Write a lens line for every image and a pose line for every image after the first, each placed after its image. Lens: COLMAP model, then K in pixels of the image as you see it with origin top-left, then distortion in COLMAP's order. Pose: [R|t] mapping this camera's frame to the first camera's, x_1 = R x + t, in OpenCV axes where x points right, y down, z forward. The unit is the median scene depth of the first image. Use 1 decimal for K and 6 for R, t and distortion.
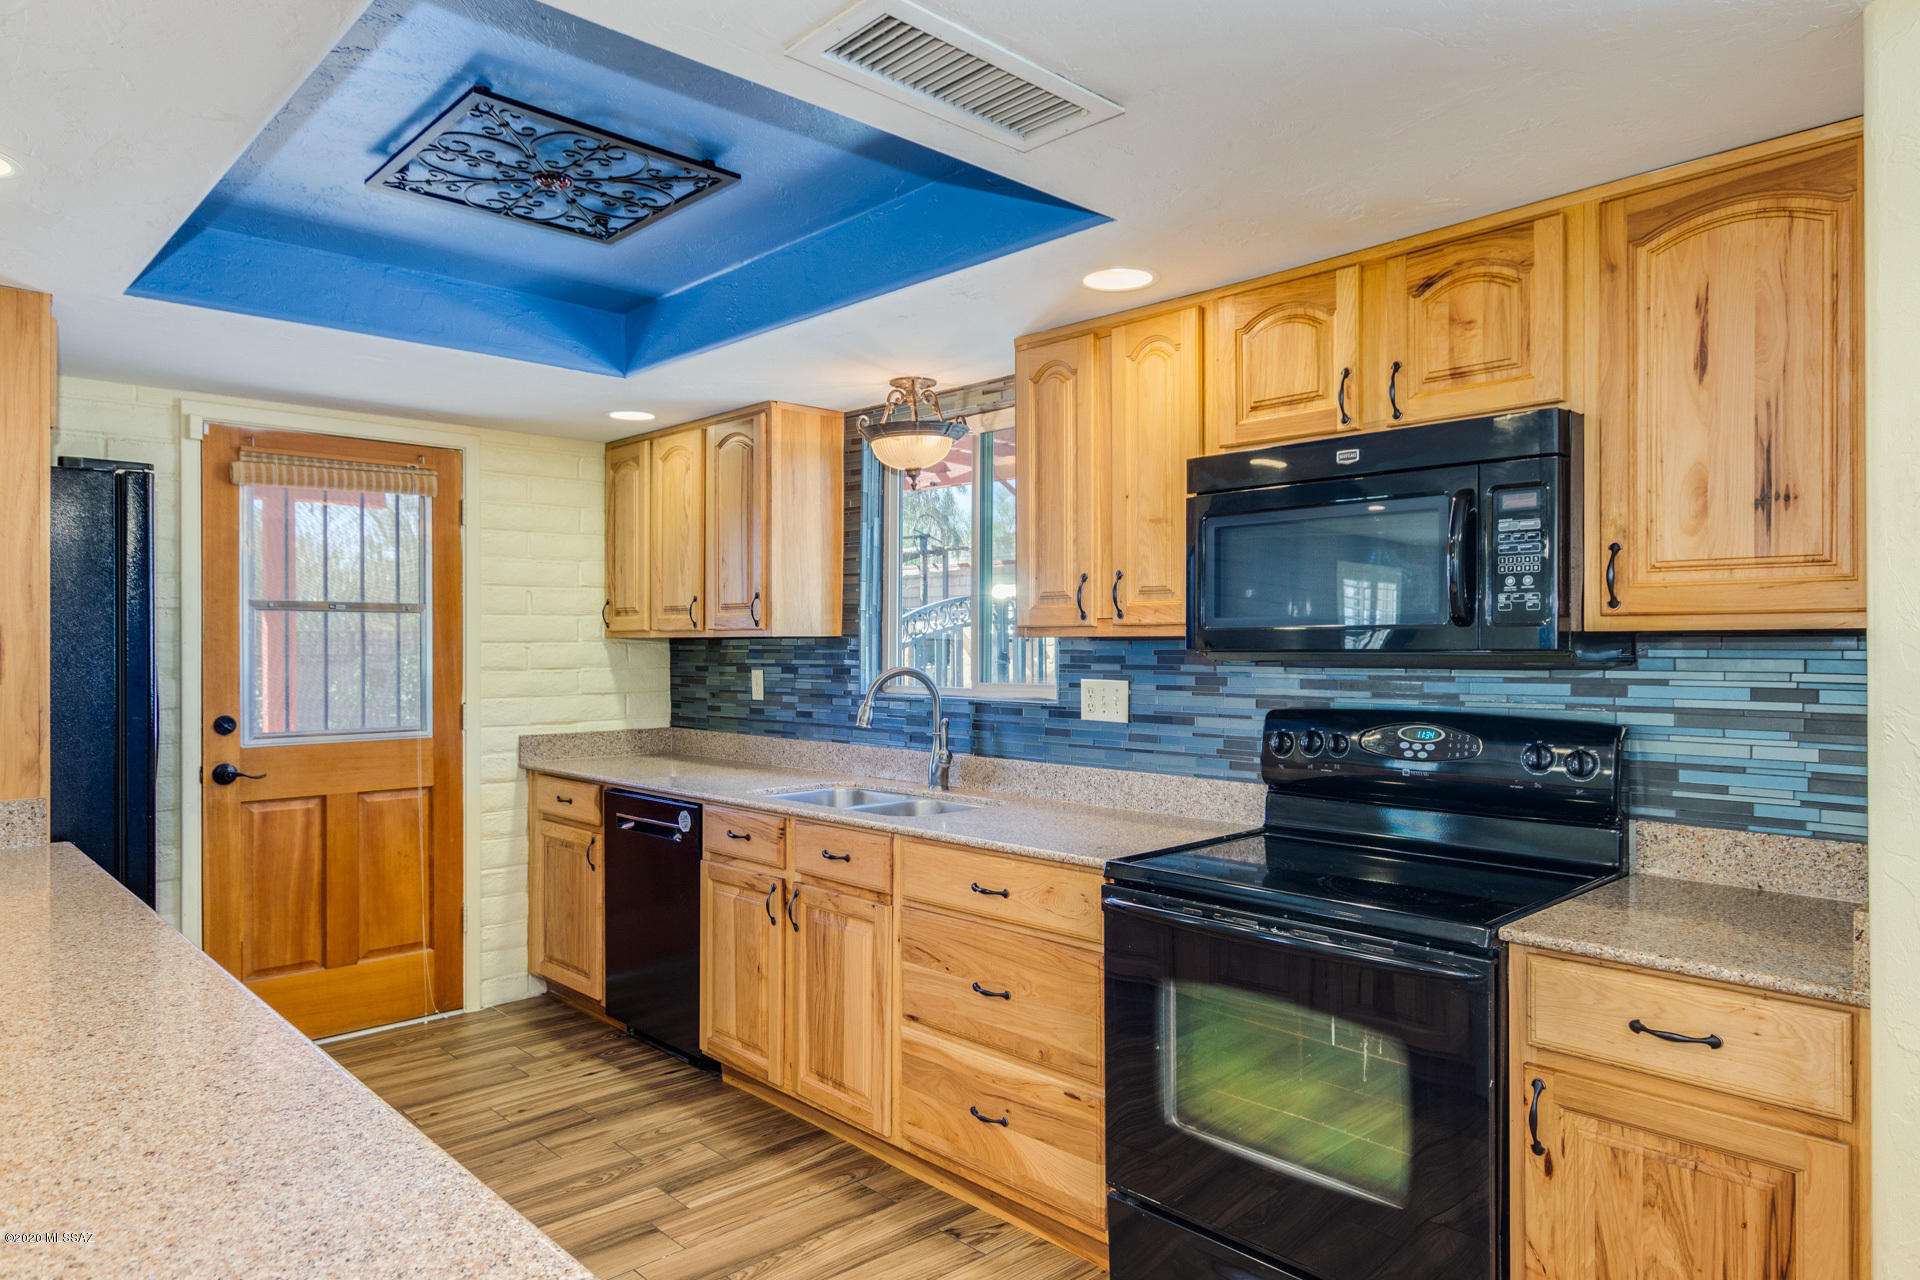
lens RADIAL K [[1170.8, 0, 961.0], [0, 1170.8, 640.0], [0, 0, 1]] dist [0.000192, -0.000039]
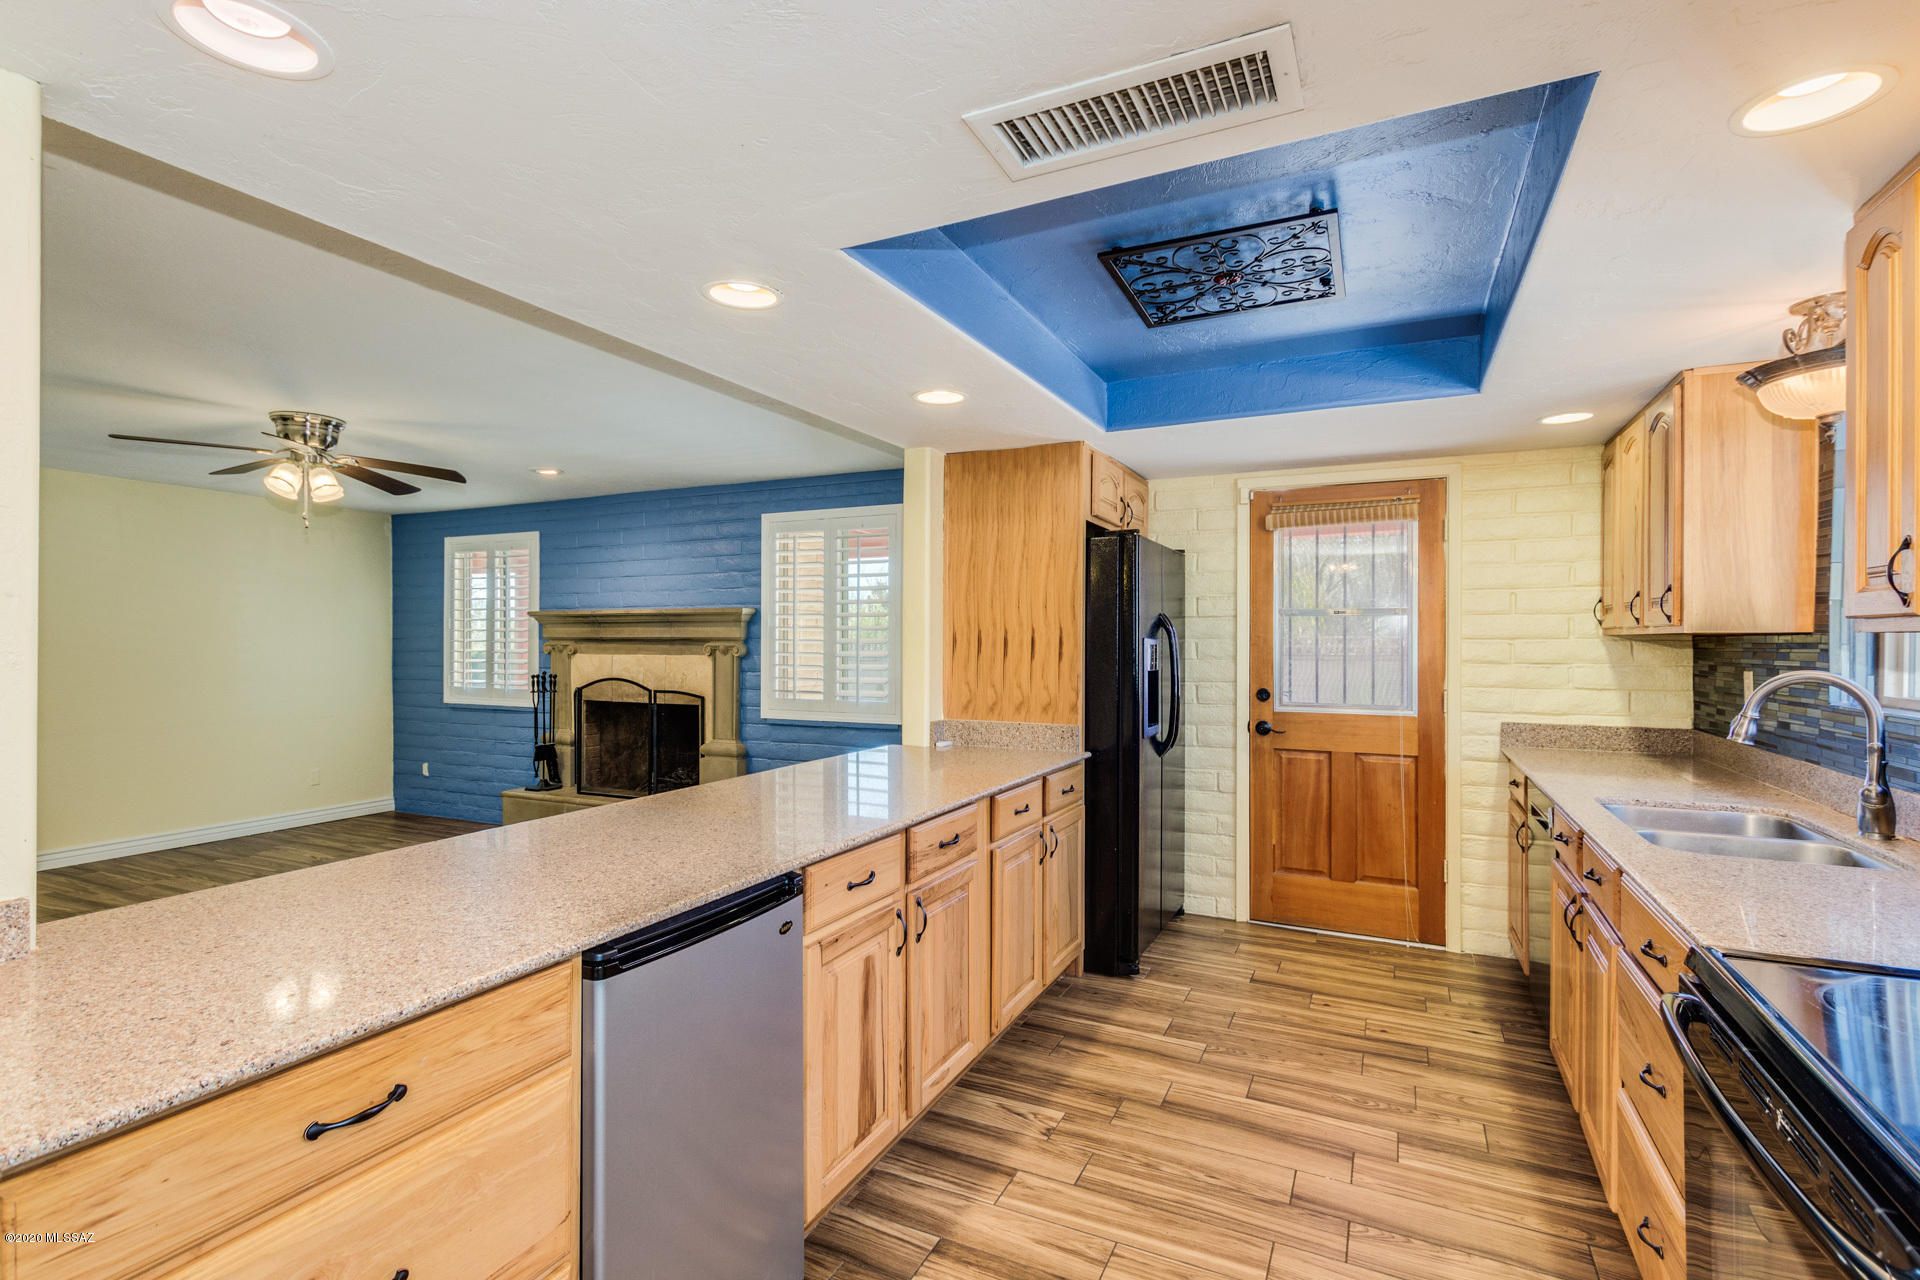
lens RADIAL K [[905.4, 0, 949.9], [0, 905.4, 638.5], [0, 0, 1]] dist [0.002422, -0.001889]
pose [[0.337011, 0.001456, -0.941500, 0.300341], [-0.000548, 0.999999, 0.001350, 0.000668], [0.941501, 0.000061, 0.337011, 0.236798]]
